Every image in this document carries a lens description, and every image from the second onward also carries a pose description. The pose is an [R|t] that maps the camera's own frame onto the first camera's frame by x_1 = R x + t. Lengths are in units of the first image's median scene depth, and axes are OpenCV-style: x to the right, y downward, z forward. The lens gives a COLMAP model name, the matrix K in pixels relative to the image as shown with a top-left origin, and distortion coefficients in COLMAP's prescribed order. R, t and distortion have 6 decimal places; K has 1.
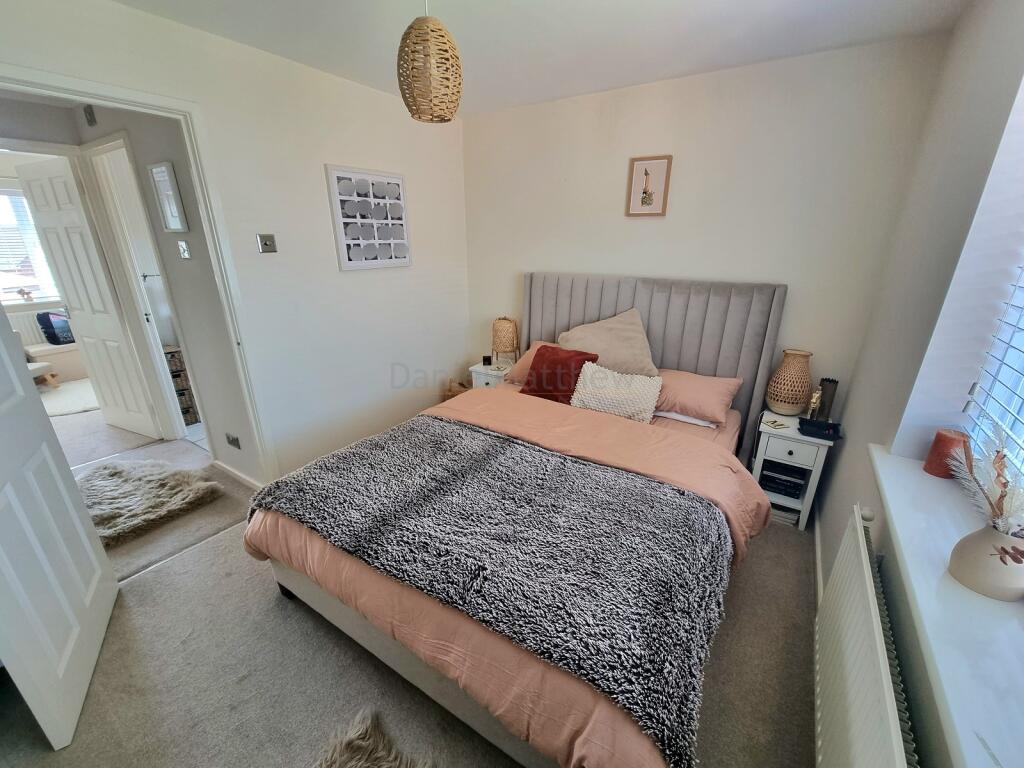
lens RADIAL K [[415.9, 0, 512.6], [0, 415.9, 393.6], [0, 0, 1]] dist [-0.016013, -0.000379]
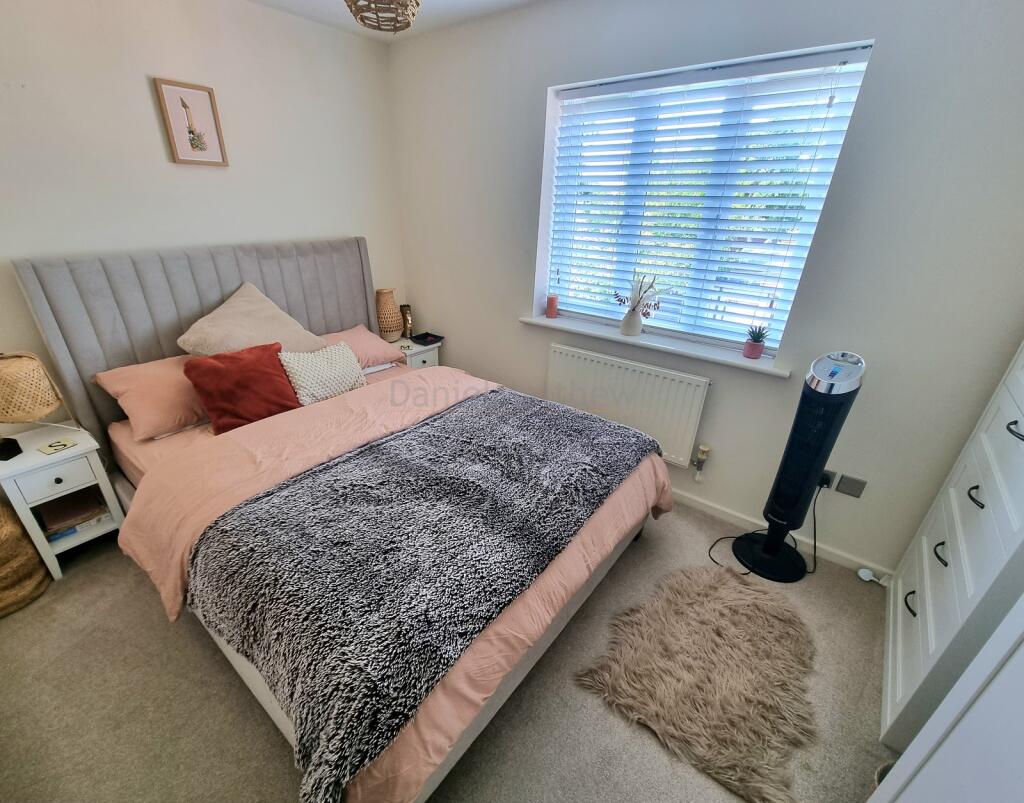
lens RADIAL K [[434.4, 0, 512.0], [0, 434.4, 401.5], [0, 0, 1]] dist [0.002224, 0.000112]
pose [[0.115336, -0.423792, 0.898386, -0.584379], [0.327472, 0.870083, 0.368399, -0.162483], [-0.937795, 0.251706, 0.239131, 0.395609]]
